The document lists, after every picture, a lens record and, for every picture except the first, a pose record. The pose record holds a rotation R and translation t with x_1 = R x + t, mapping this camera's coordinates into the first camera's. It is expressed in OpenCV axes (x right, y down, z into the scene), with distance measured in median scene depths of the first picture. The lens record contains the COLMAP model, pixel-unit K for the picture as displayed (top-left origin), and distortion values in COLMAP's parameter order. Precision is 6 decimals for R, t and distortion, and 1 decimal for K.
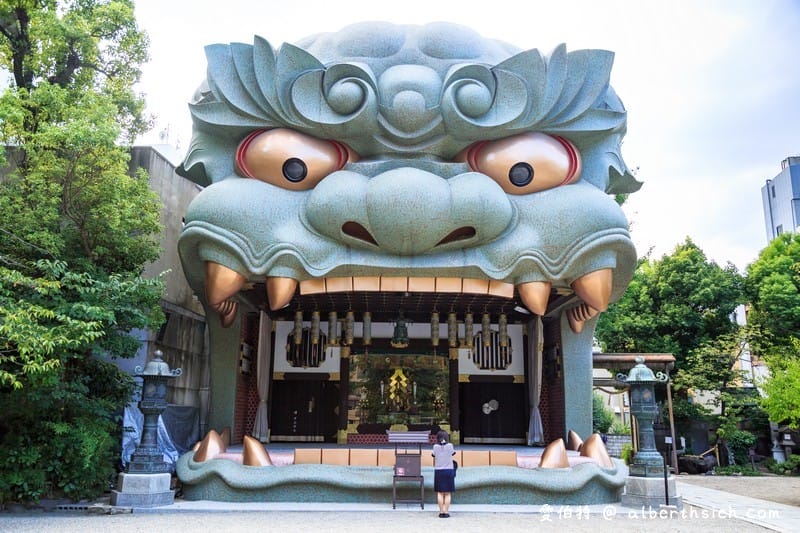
lens RADIAL K [[655.2, 0, 400.0], [0, 655.2, 266.5], [0, 0, 1]] dist [0.008488, 0.004997]
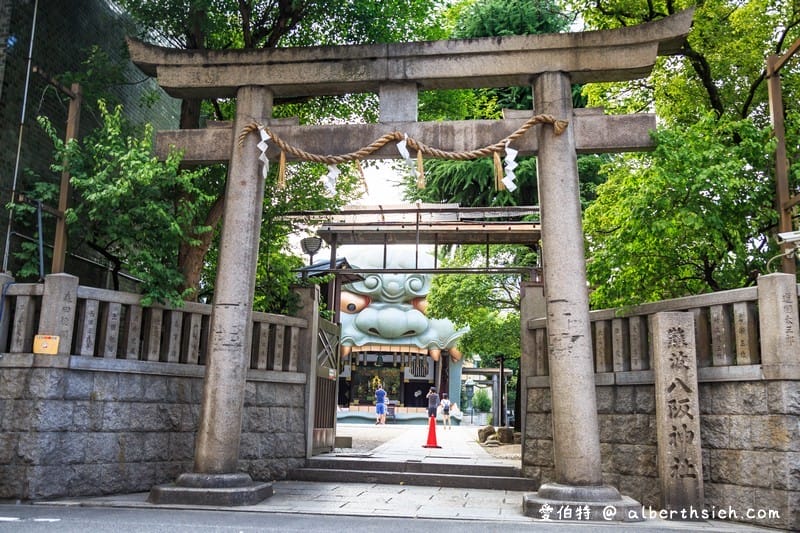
lens RADIAL K [[655.2, 0, 400.0], [0, 655.2, 266.5], [0, 0, 1]] dist [0.008488, 0.004997]
pose [[0.994270, 0.034029, 0.101342, -0.243226], [-0.035517, 0.999286, 0.012913, -0.362843], [-0.100830, -0.016439, 0.994768, -1.789575]]
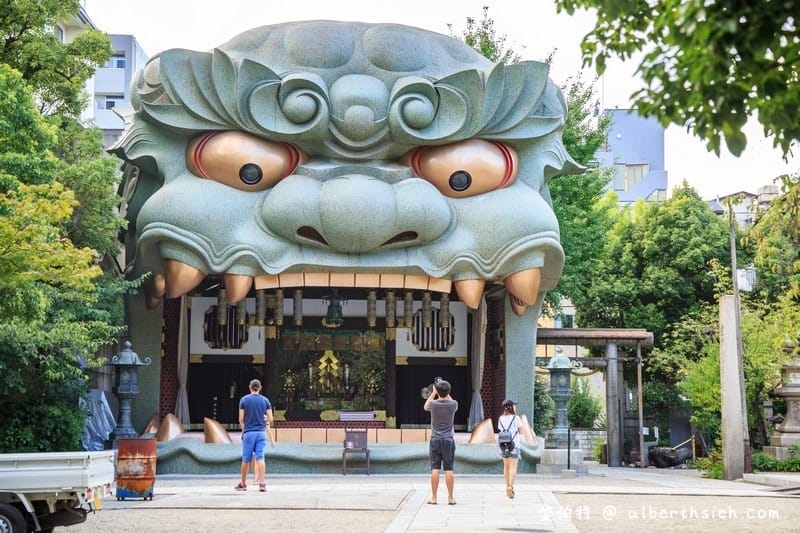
lens RADIAL K [[1268.0, 0, 400.0], [0, 1268.0, 266.5], [0, 0, 1]] dist [0.146718, -0.035267]
pose [[0.994673, 0.007111, 0.102835, -0.130058], [-0.018419, 0.993823, 0.109439, -0.227407], [-0.101422, -0.110750, 0.988660, -1.088124]]
